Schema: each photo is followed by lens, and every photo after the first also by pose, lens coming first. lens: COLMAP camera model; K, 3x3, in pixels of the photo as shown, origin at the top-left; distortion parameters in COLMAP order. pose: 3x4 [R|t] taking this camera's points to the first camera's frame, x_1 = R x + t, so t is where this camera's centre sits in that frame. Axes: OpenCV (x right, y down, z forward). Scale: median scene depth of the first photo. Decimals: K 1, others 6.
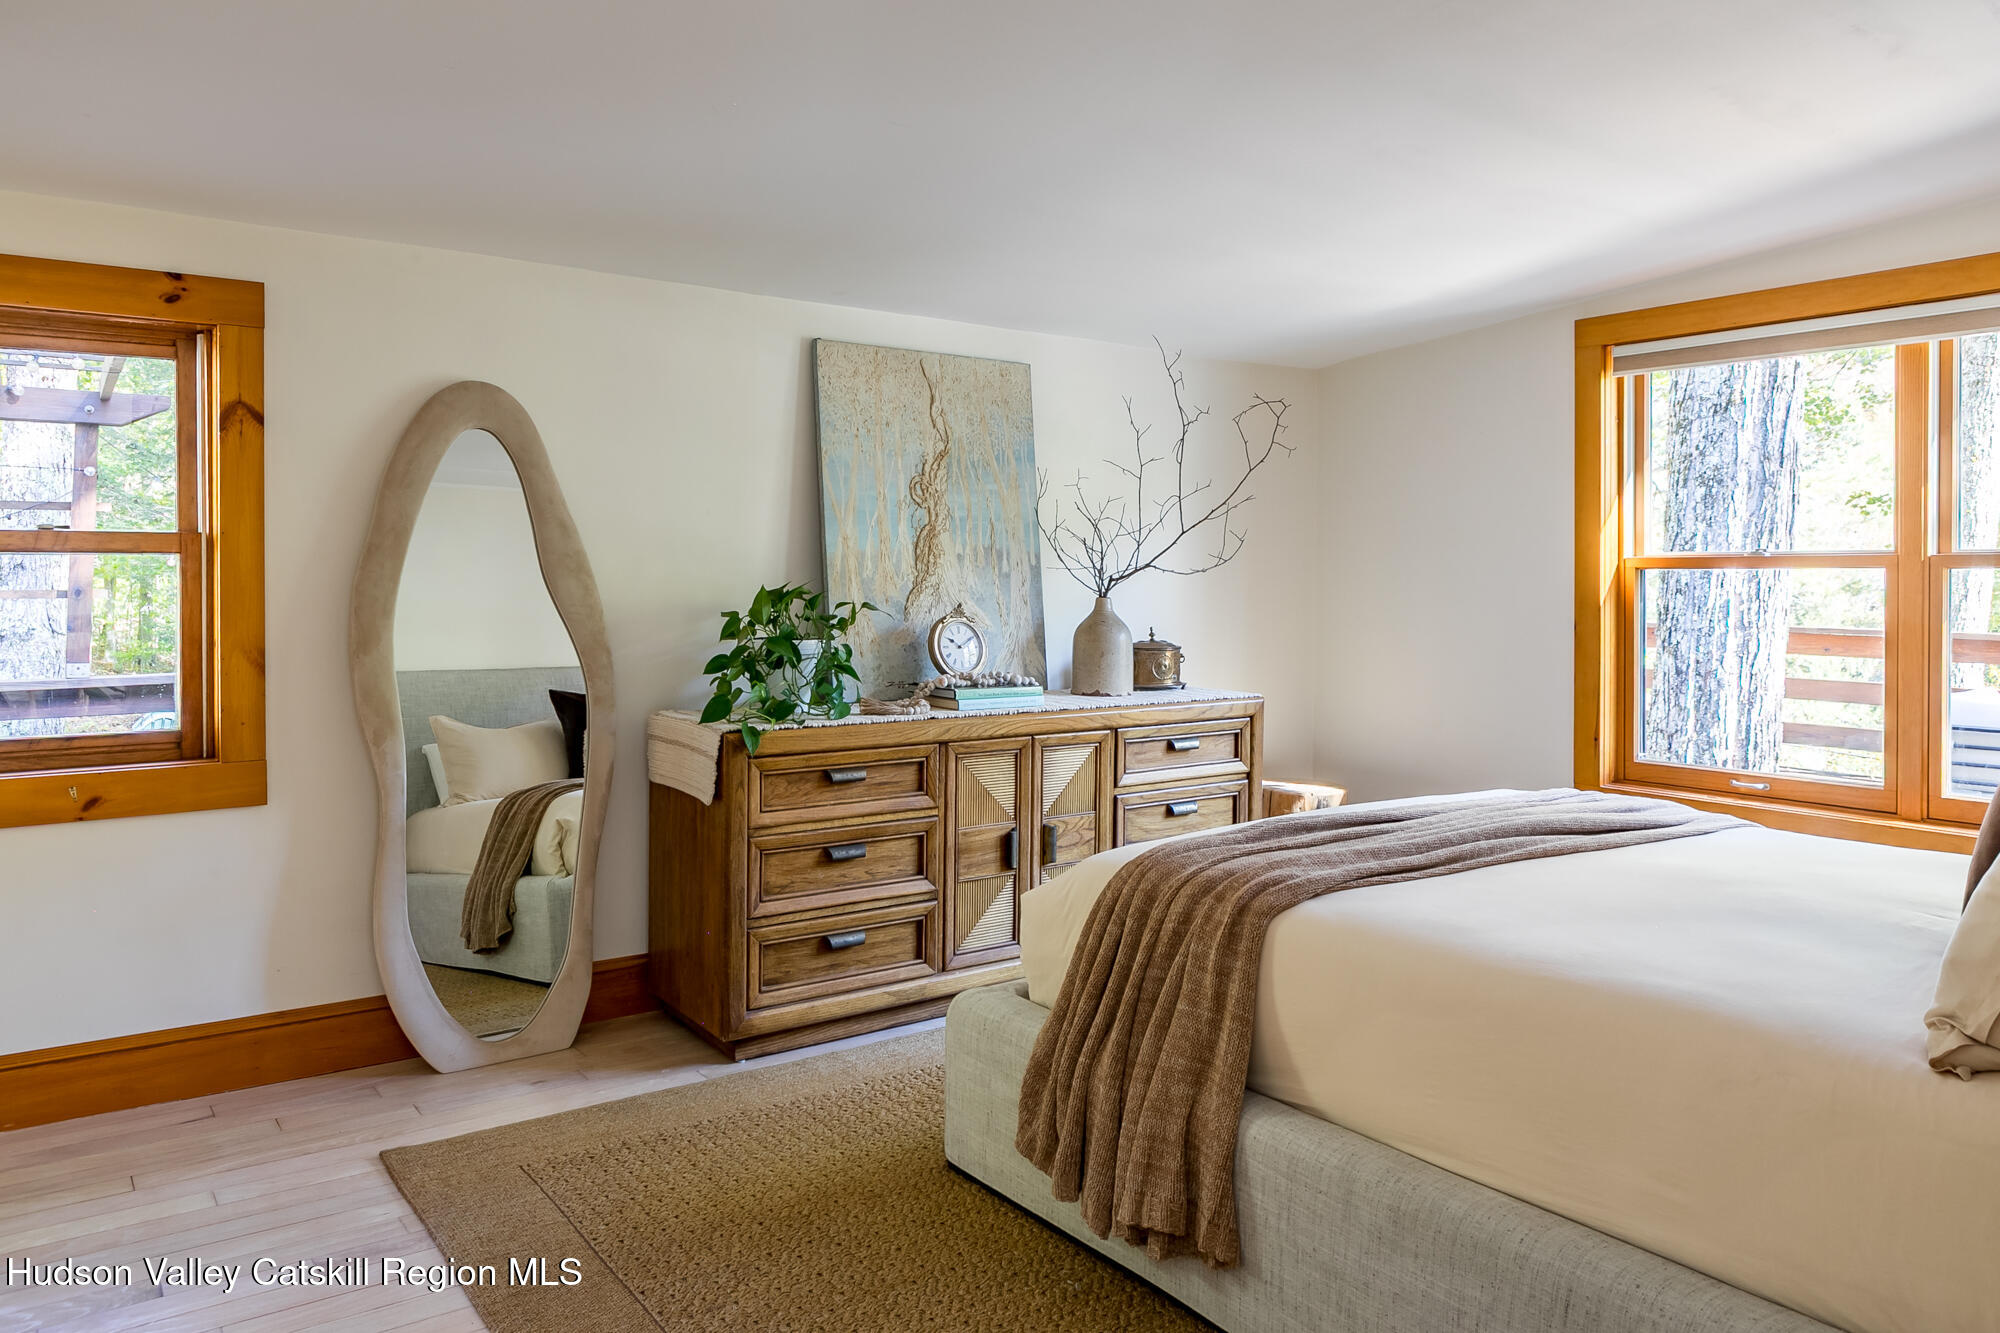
lens RADIAL K [[1367.8, 0, 1000.0], [0, 1367.8, 666.5], [0, 0, 1]] dist [-0.029357, 0.001909]
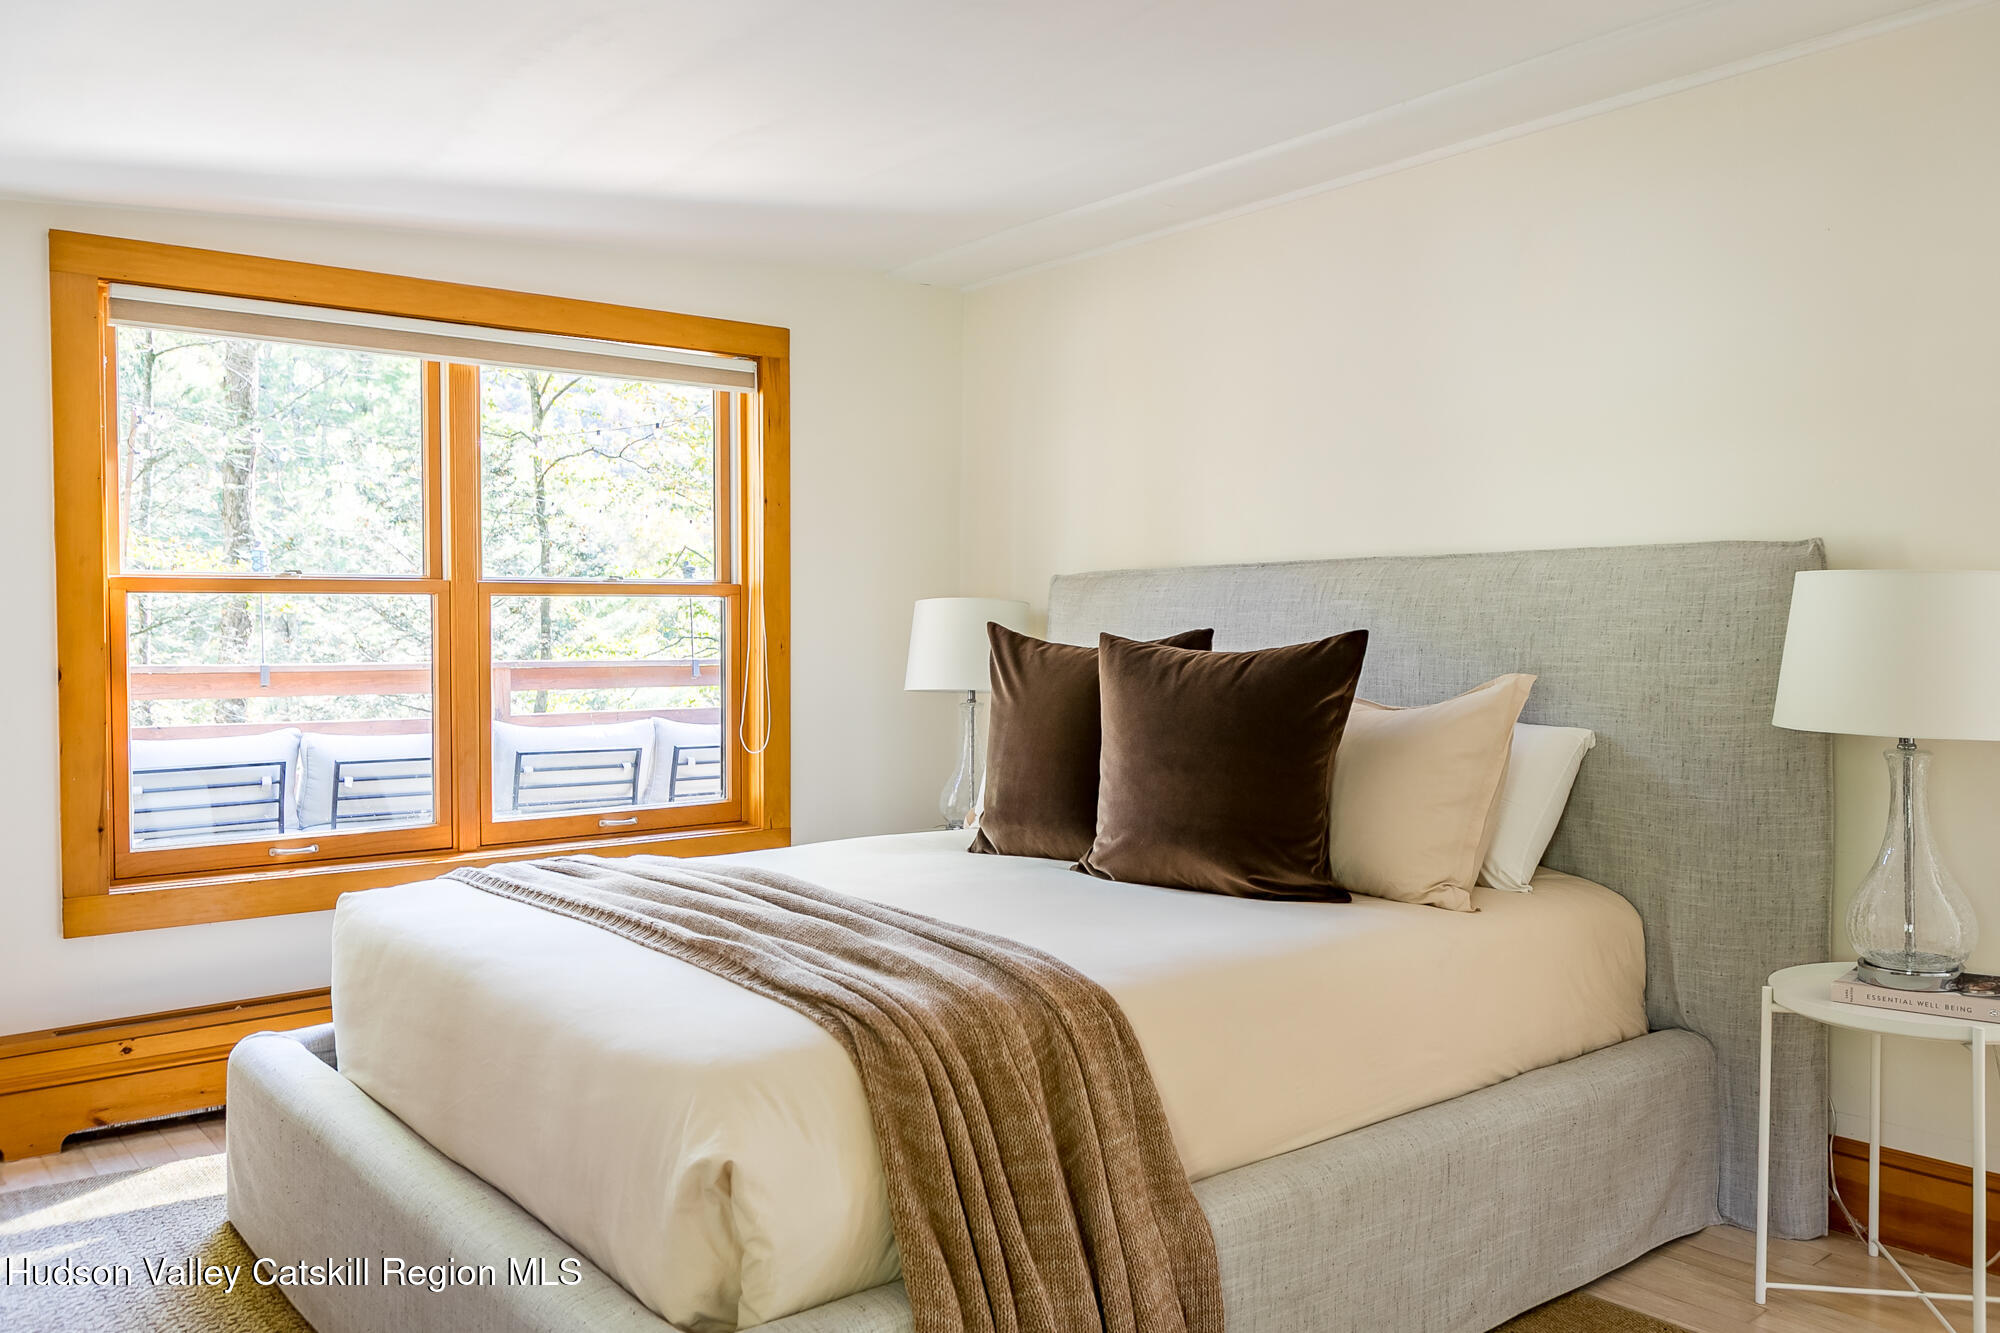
lens RADIAL K [[1581.7, 0, 1000.0], [0, 1581.7, 666.5], [0, 0, 1]] dist [-0.000161, -0.001449]
pose [[-0.069225, -0.037276, 0.996904, -0.483414], [0.054474, 0.997669, 0.041087, -0.046445], [-0.996113, 0.057150, -0.067033, 0.680073]]
